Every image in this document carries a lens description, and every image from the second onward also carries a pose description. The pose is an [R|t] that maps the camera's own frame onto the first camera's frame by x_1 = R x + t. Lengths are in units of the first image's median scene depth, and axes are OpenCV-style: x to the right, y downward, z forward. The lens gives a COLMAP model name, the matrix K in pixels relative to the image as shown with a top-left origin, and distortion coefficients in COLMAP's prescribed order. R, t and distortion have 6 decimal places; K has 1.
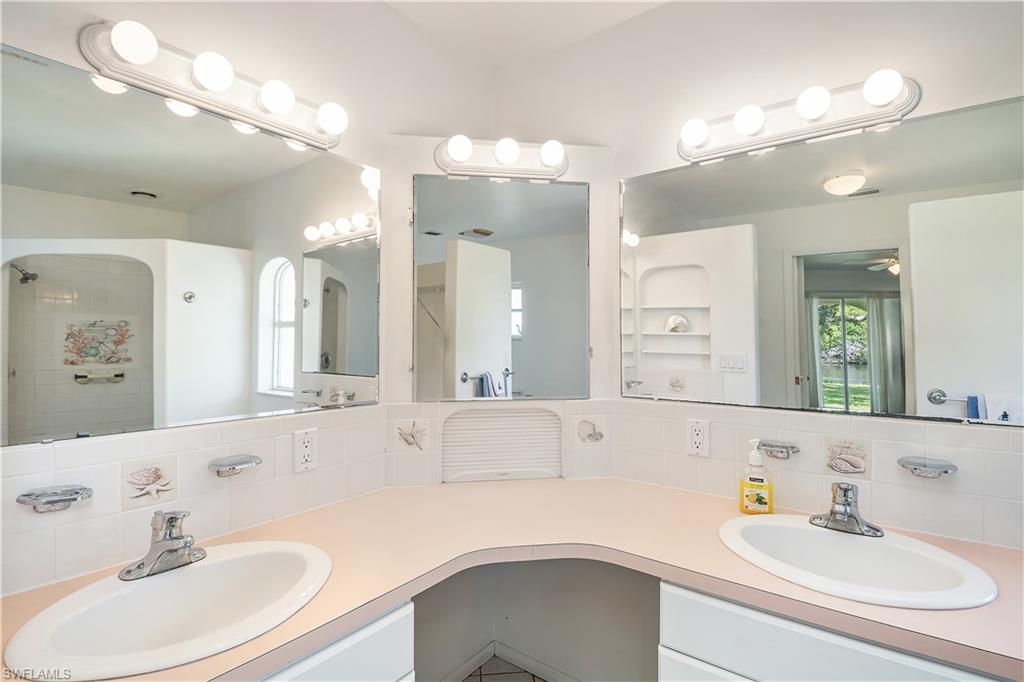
lens RADIAL K [[487.4, 0, 517.0], [0, 487.4, 339.2], [0, 0, 1]] dist [-0.000347, -0.020641]
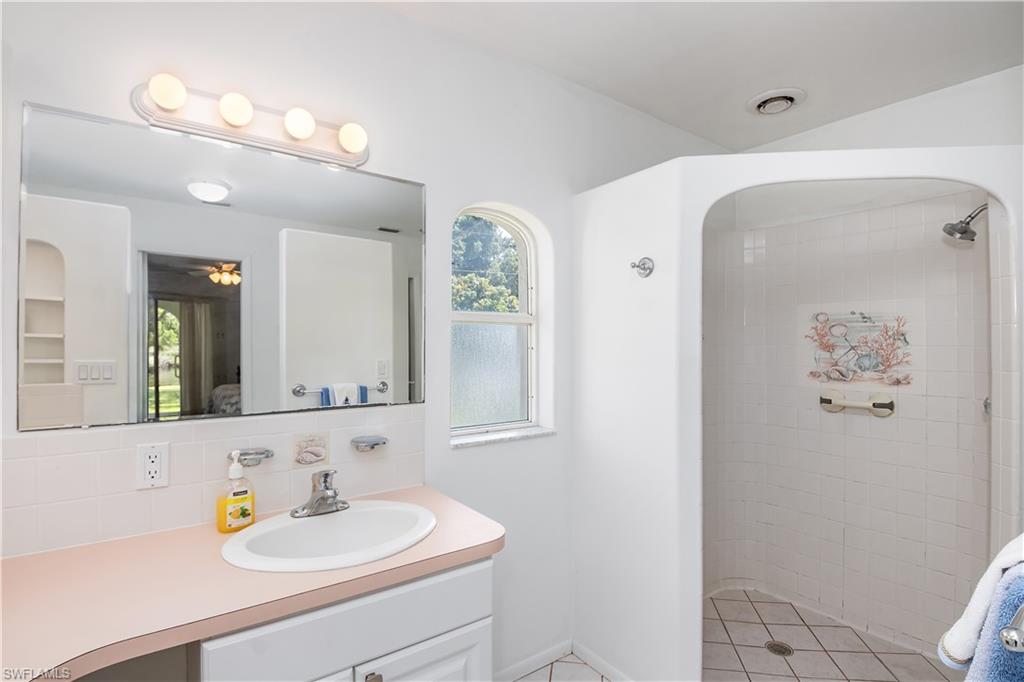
lens RADIAL K [[487.4, 0, 517.0], [0, 487.4, 339.2], [0, 0, 1]] dist [-0.000347, -0.020641]
pose [[0.290599, 0.005898, 0.956827, -0.257911], [-0.000854, 0.999982, -0.005905, -0.006500], [-0.956845, 0.000898, 0.290599, 0.204182]]
